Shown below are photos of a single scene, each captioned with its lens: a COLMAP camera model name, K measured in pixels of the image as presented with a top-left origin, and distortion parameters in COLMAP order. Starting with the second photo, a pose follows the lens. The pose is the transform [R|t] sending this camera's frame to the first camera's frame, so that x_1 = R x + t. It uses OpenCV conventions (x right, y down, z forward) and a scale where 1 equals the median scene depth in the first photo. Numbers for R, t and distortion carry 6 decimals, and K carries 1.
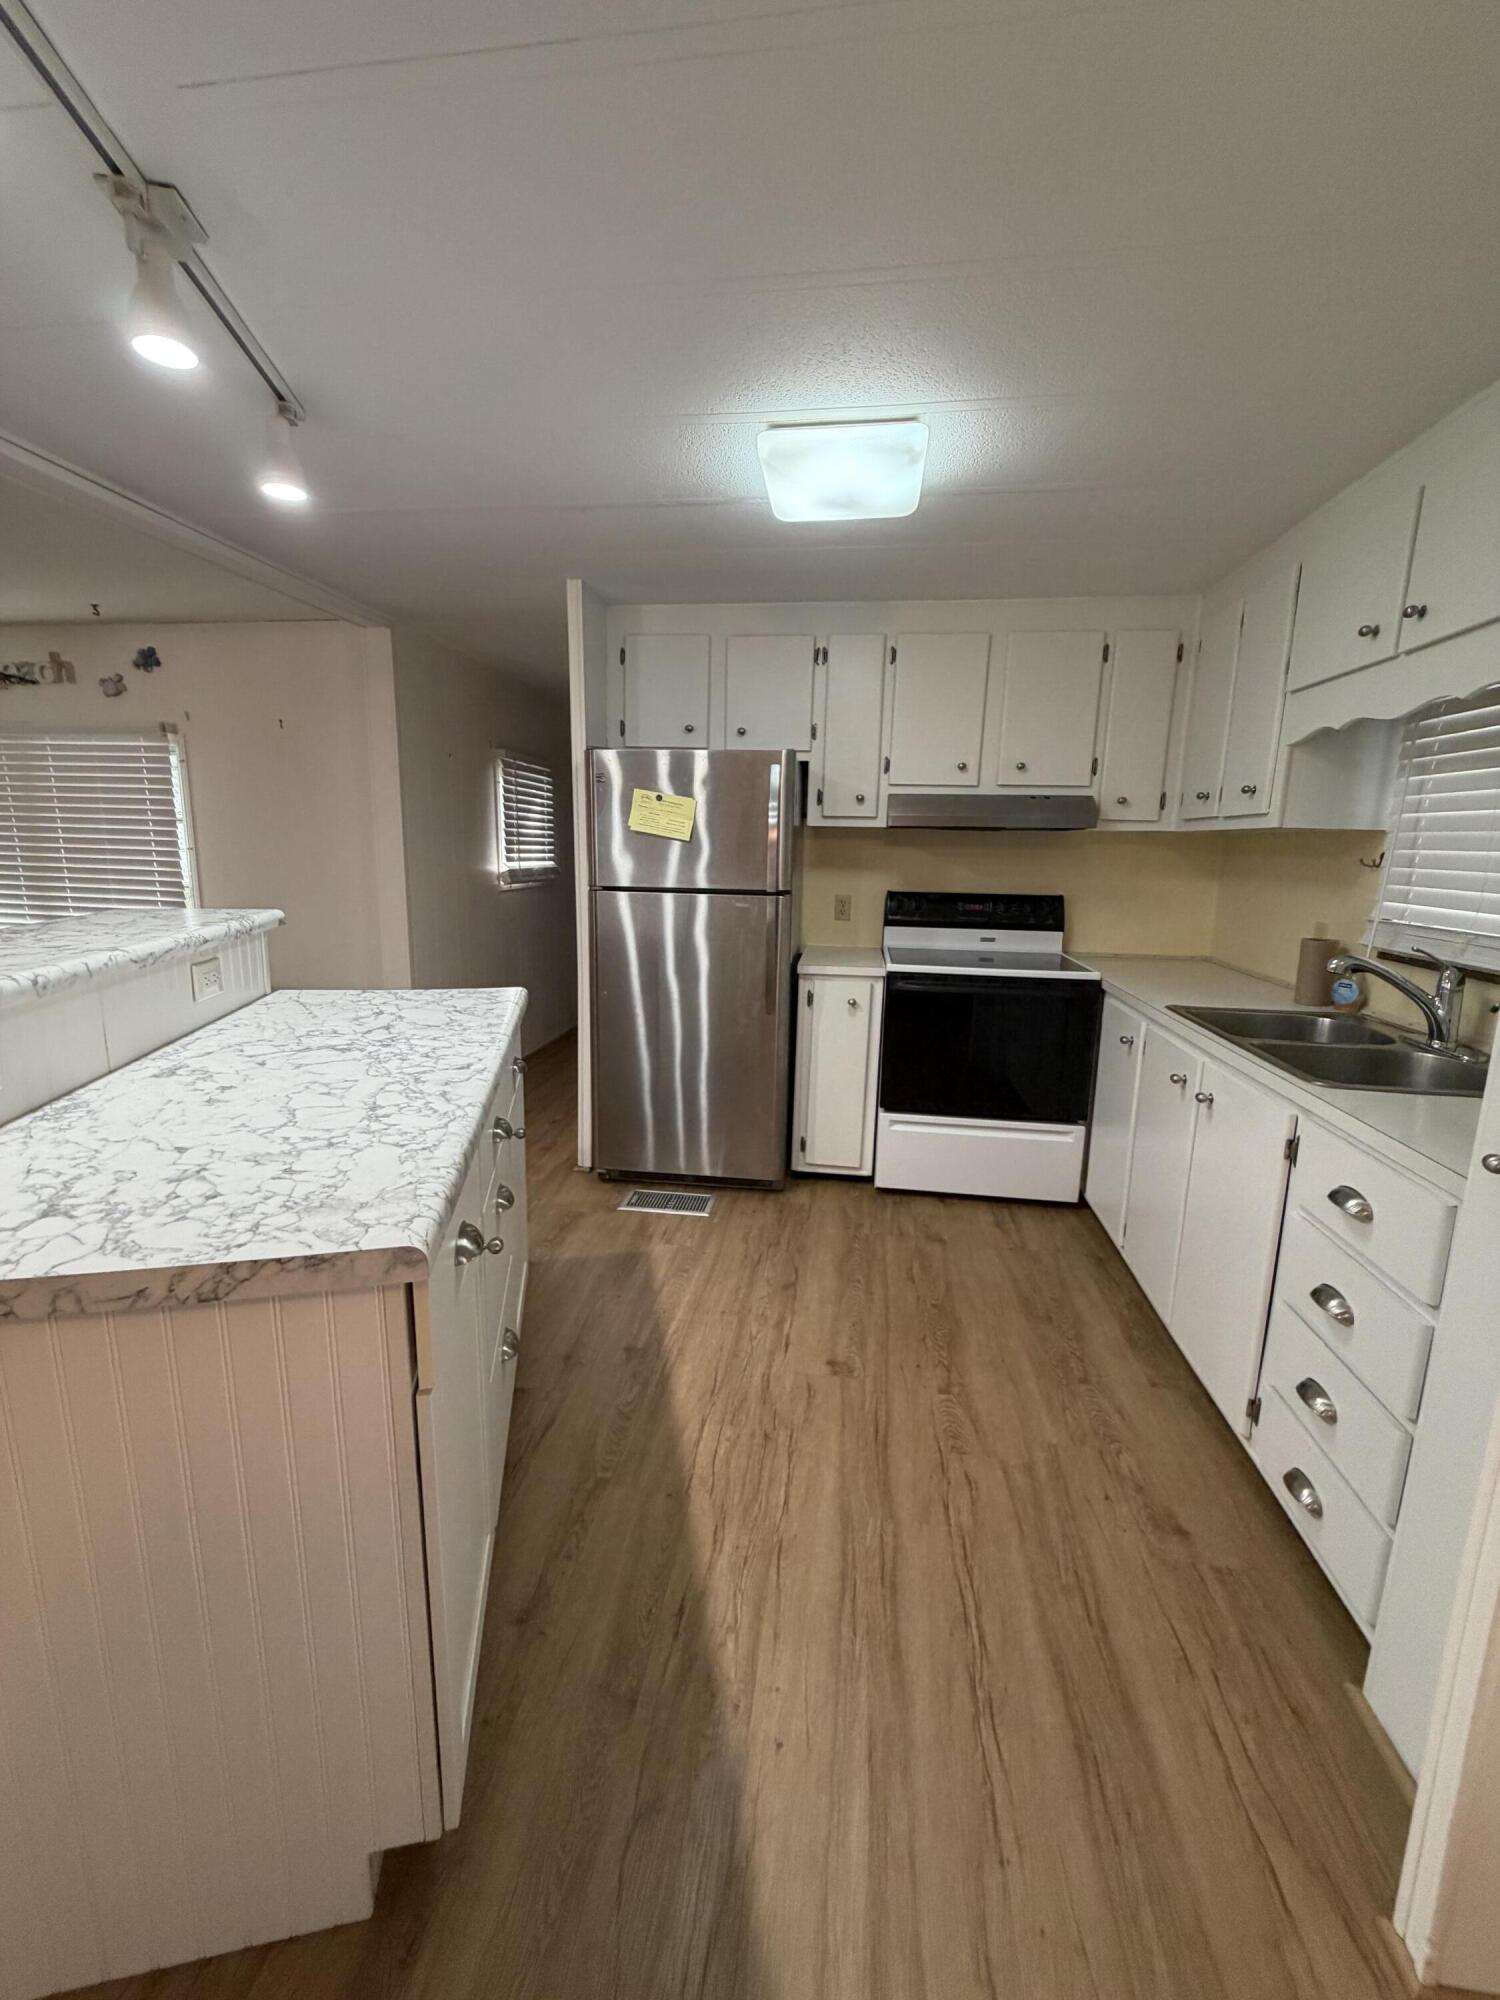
lens RADIAL K [[802.0, 0, 750.0], [0, 802.0, 994.8], [0, 0, 1]] dist [-0.000234, -0.000429]
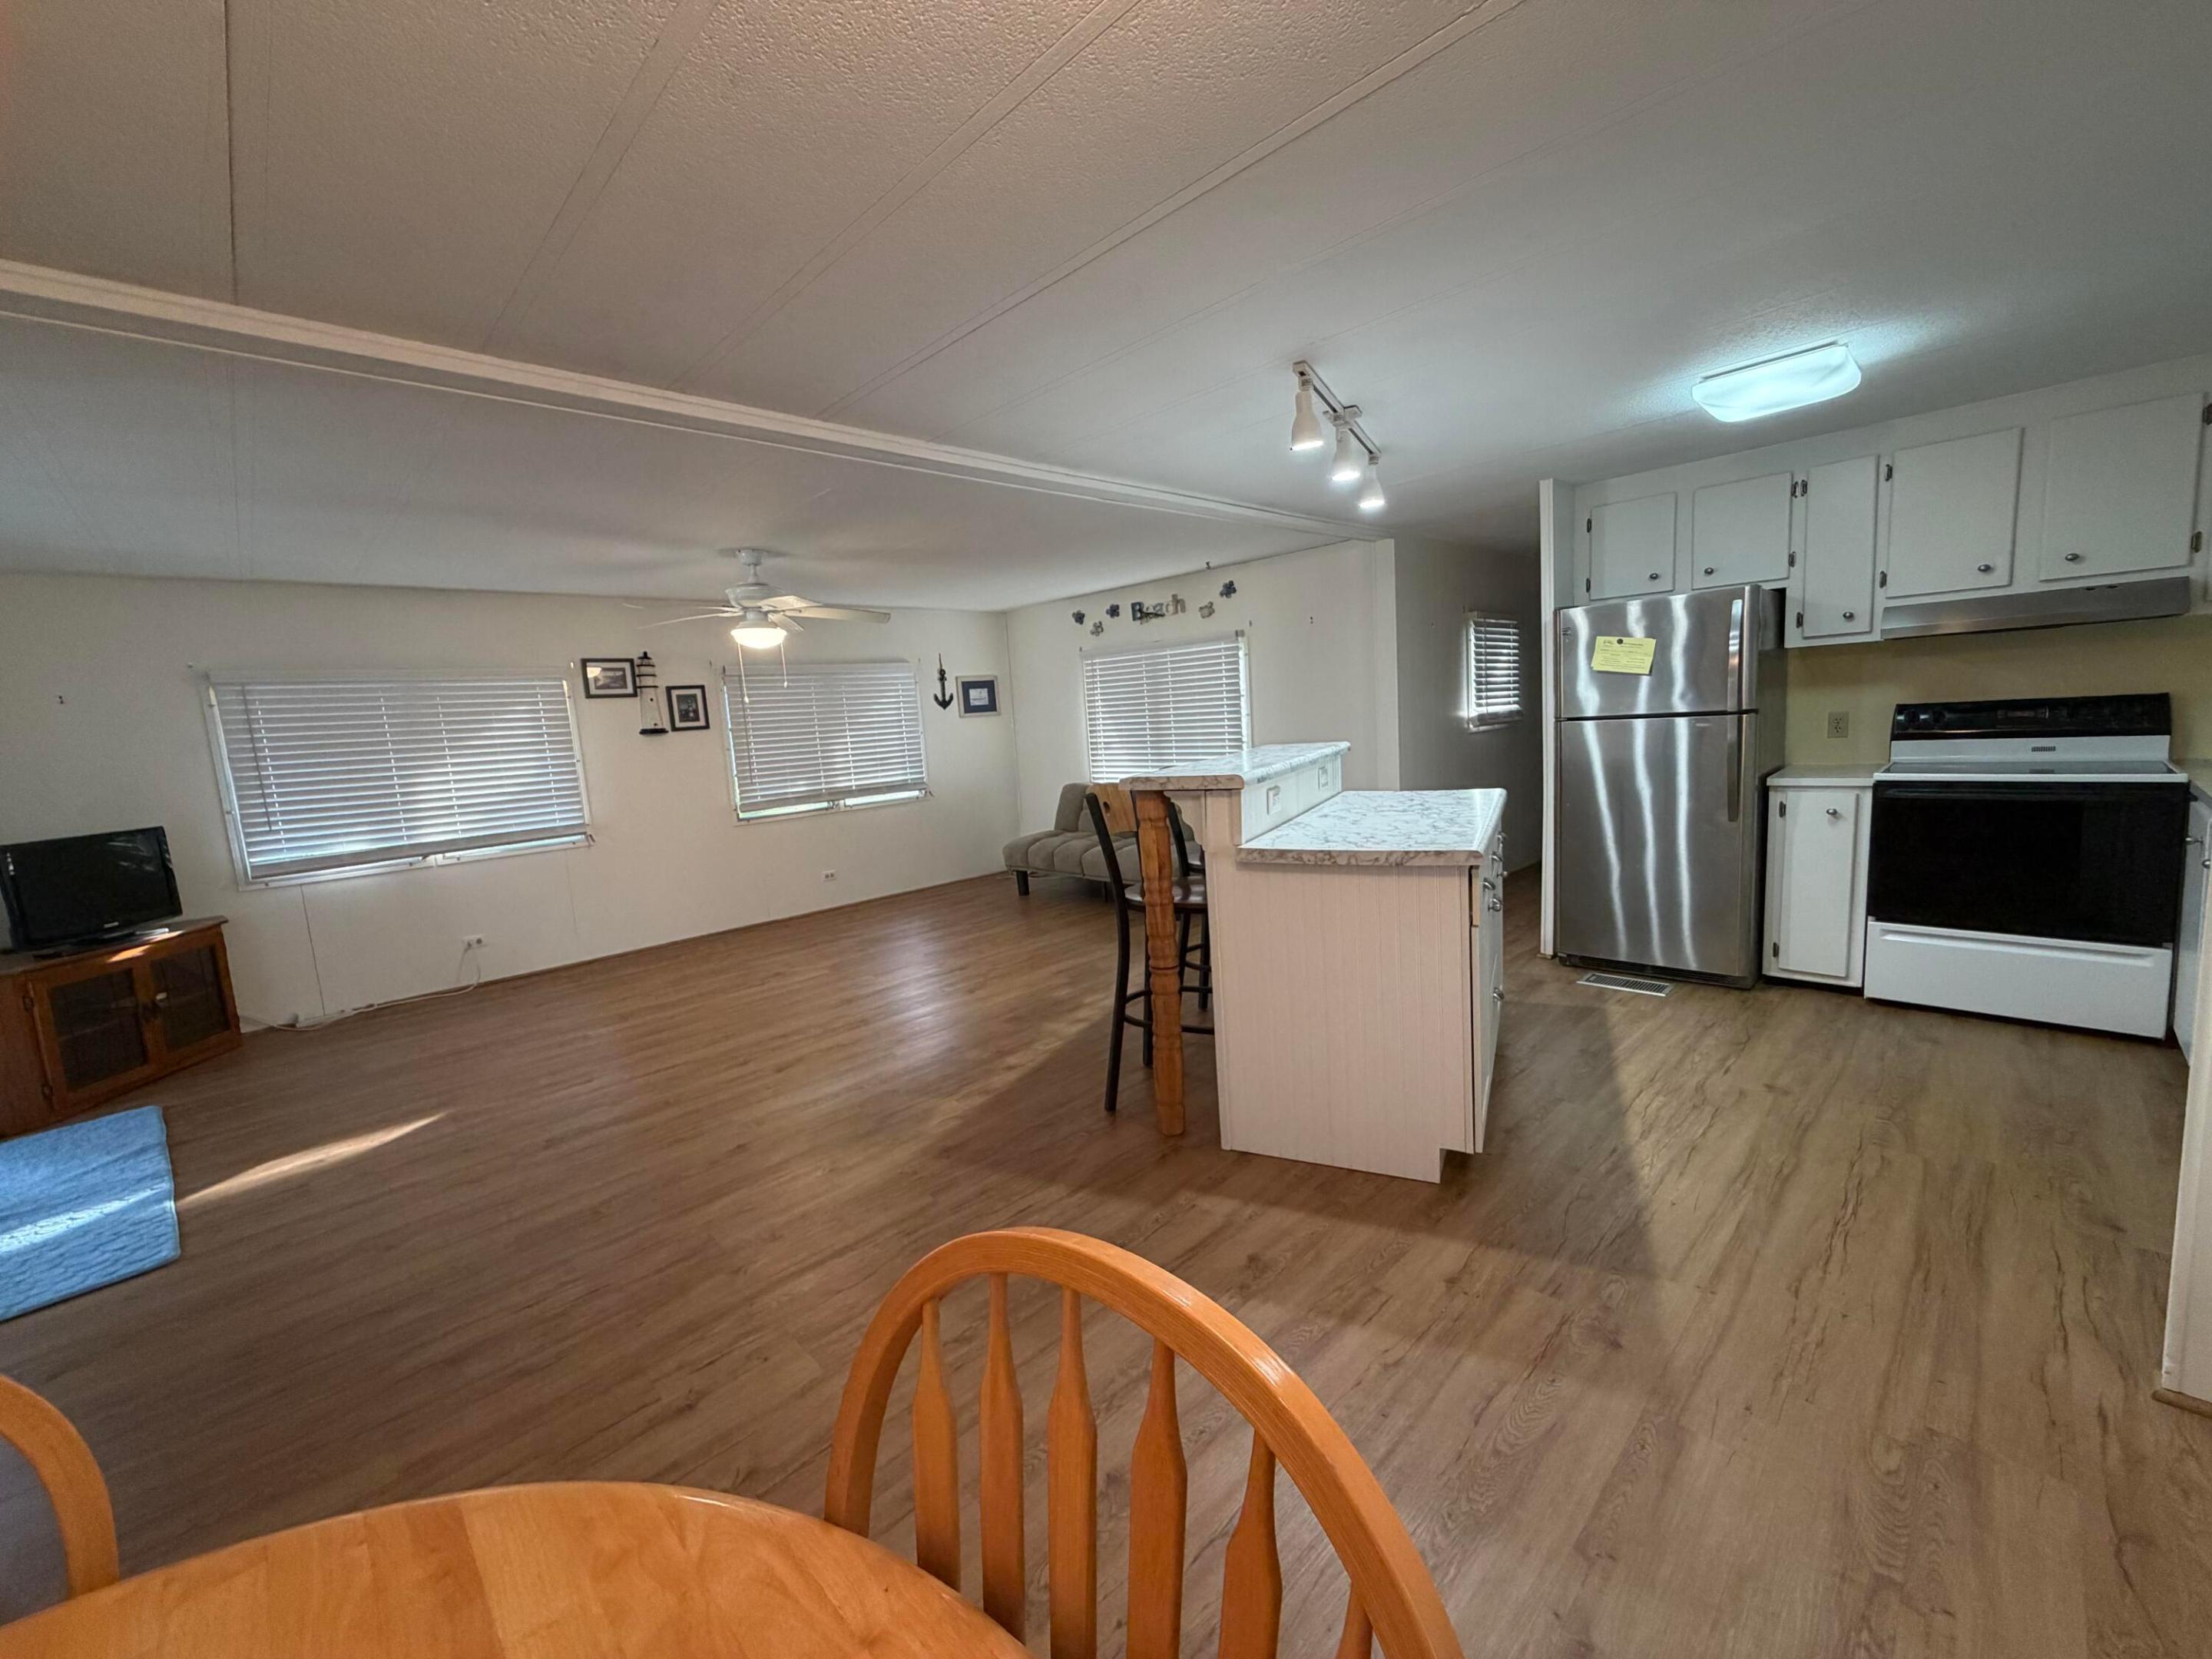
lens RADIAL K [[887.0, 0, 1096.1], [0, 887.0, 827.2], [0, 0, 1]] dist [-0.000234, -0.000429]
pose [[0.782825, 0.005709, -0.622216, 0.094006], [-0.032597, 0.998961, -0.031846, 0.095813], [0.621388, 0.045212, 0.782198, -0.488906]]
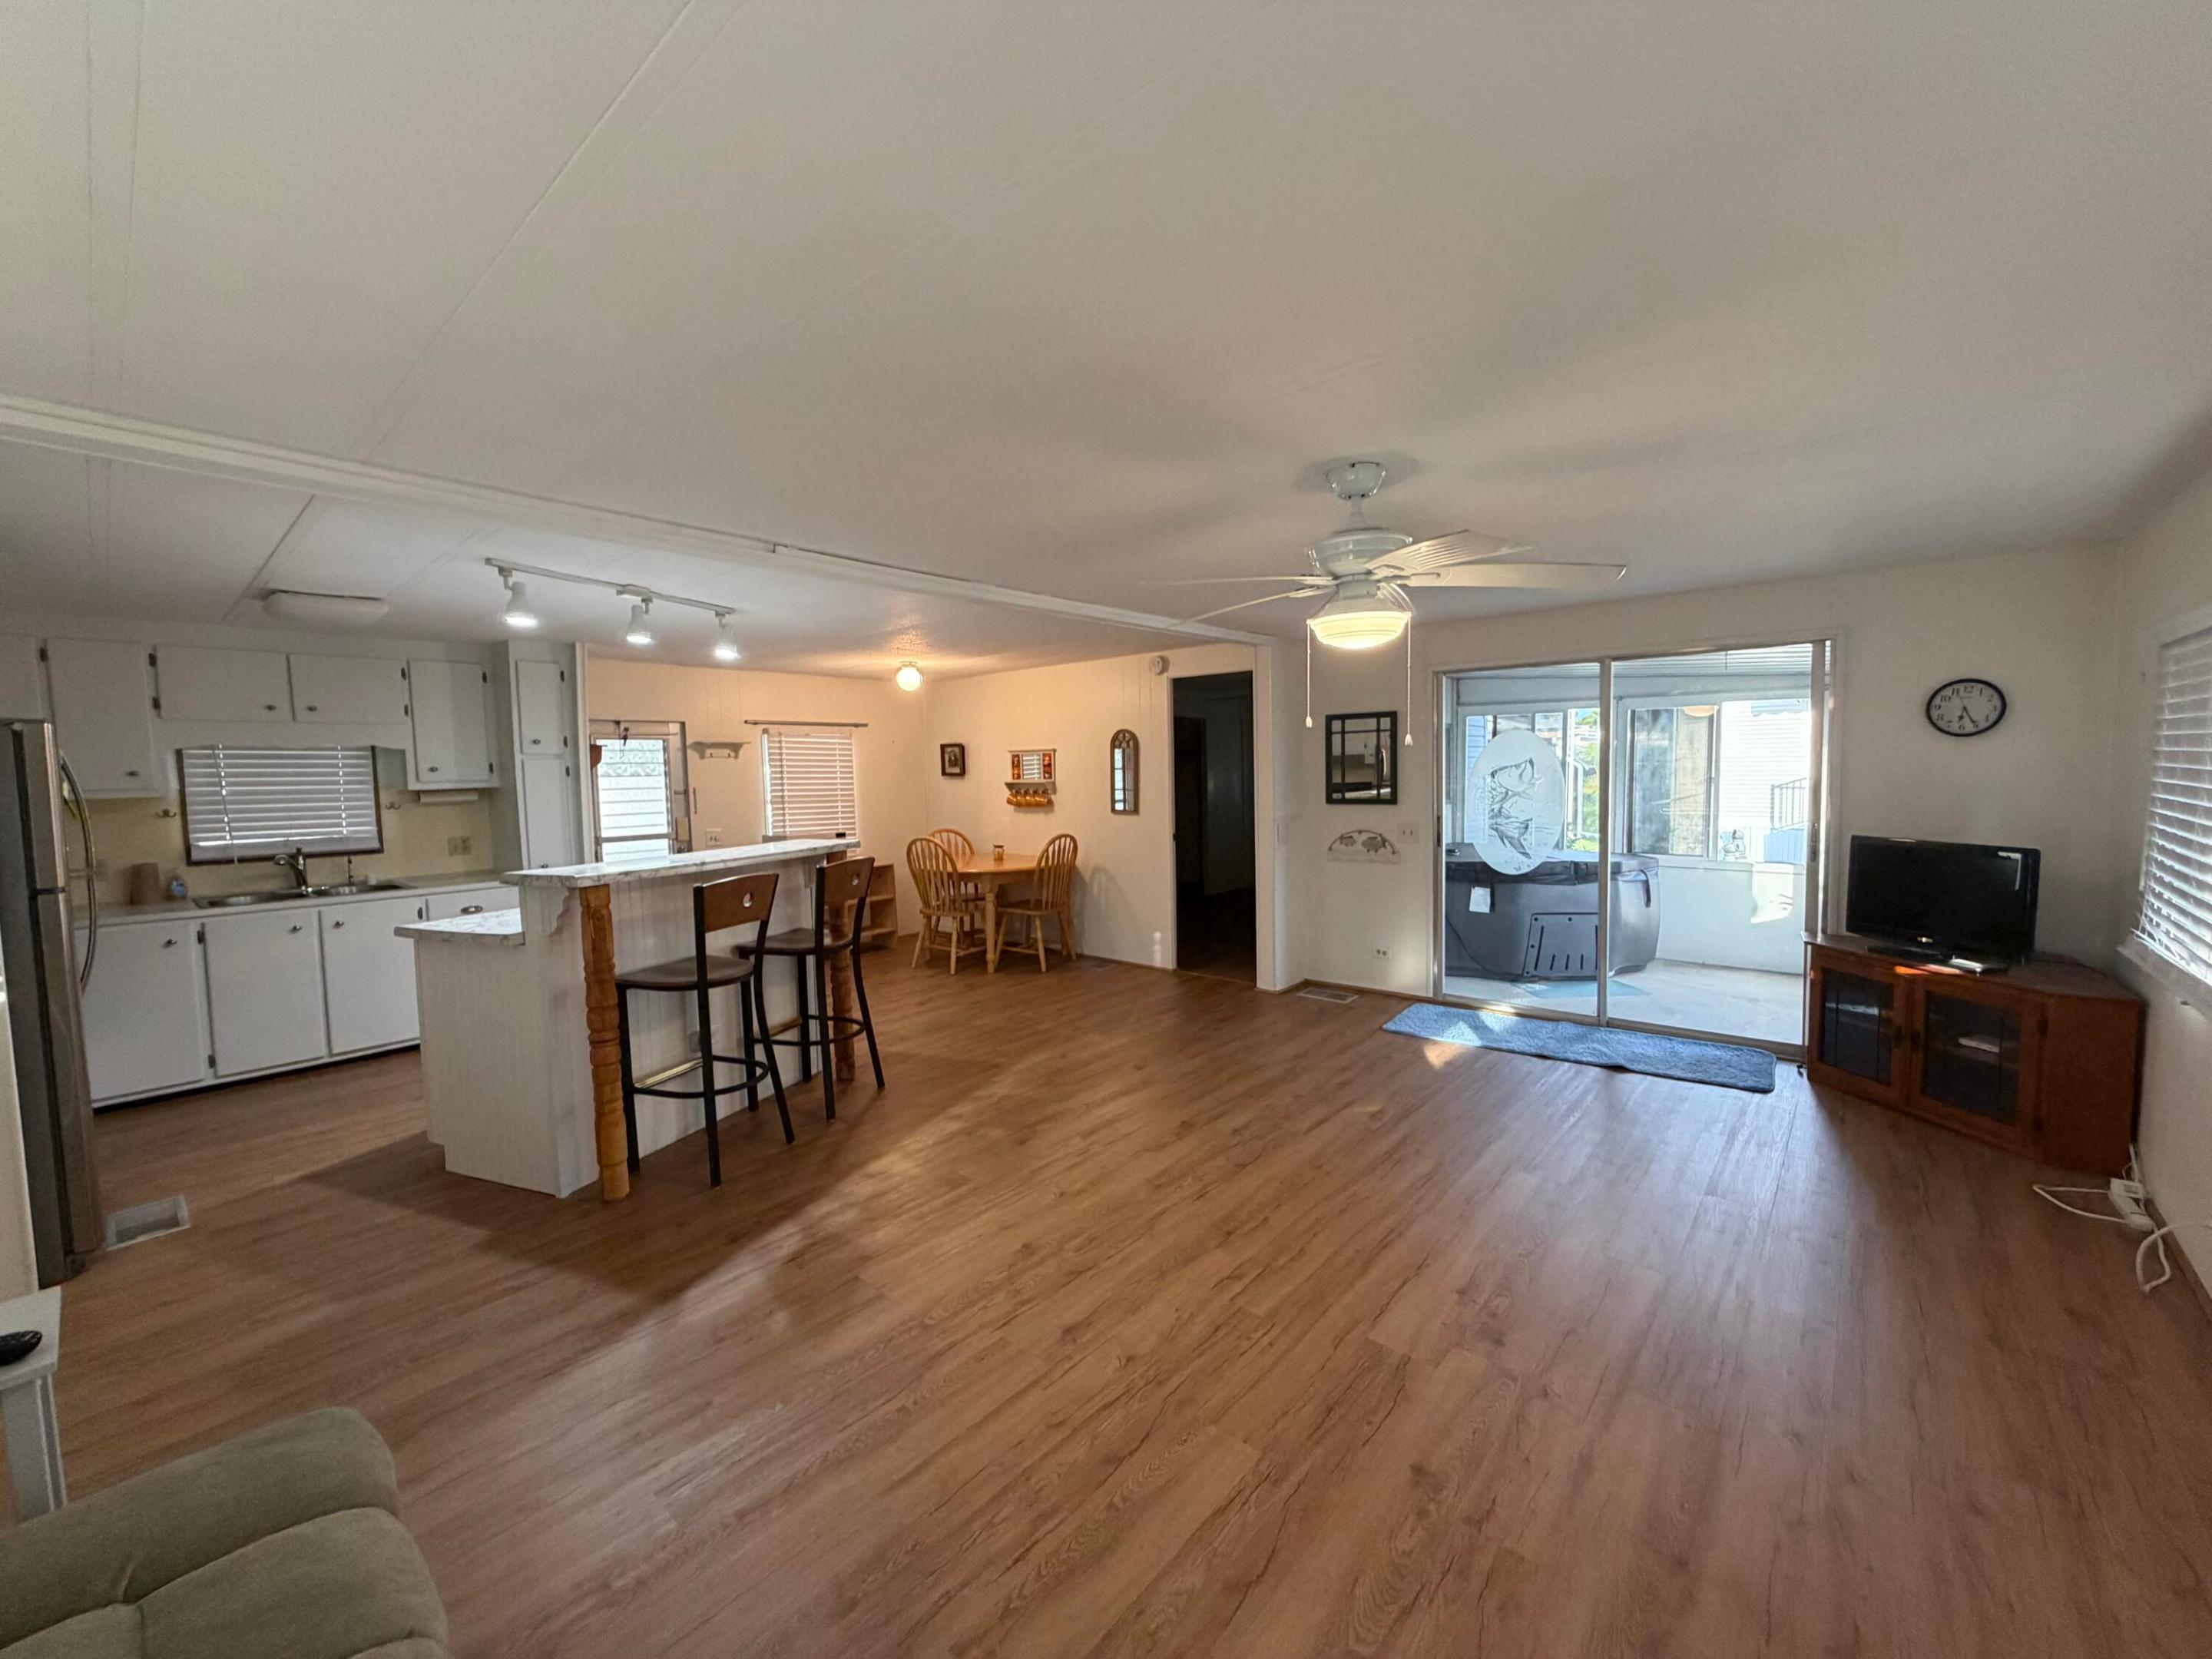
lens RADIAL K [[887.0, 0, 1098.2], [0, 887.0, 828.3], [0, 0, 1]] dist [-0.000234, -0.000429]
pose [[-0.829185, -0.050158, 0.556720, -1.503328], [0.098478, 0.967280, 0.233821, -0.294206], [-0.550232, 0.248705, -0.797114, 1.096146]]
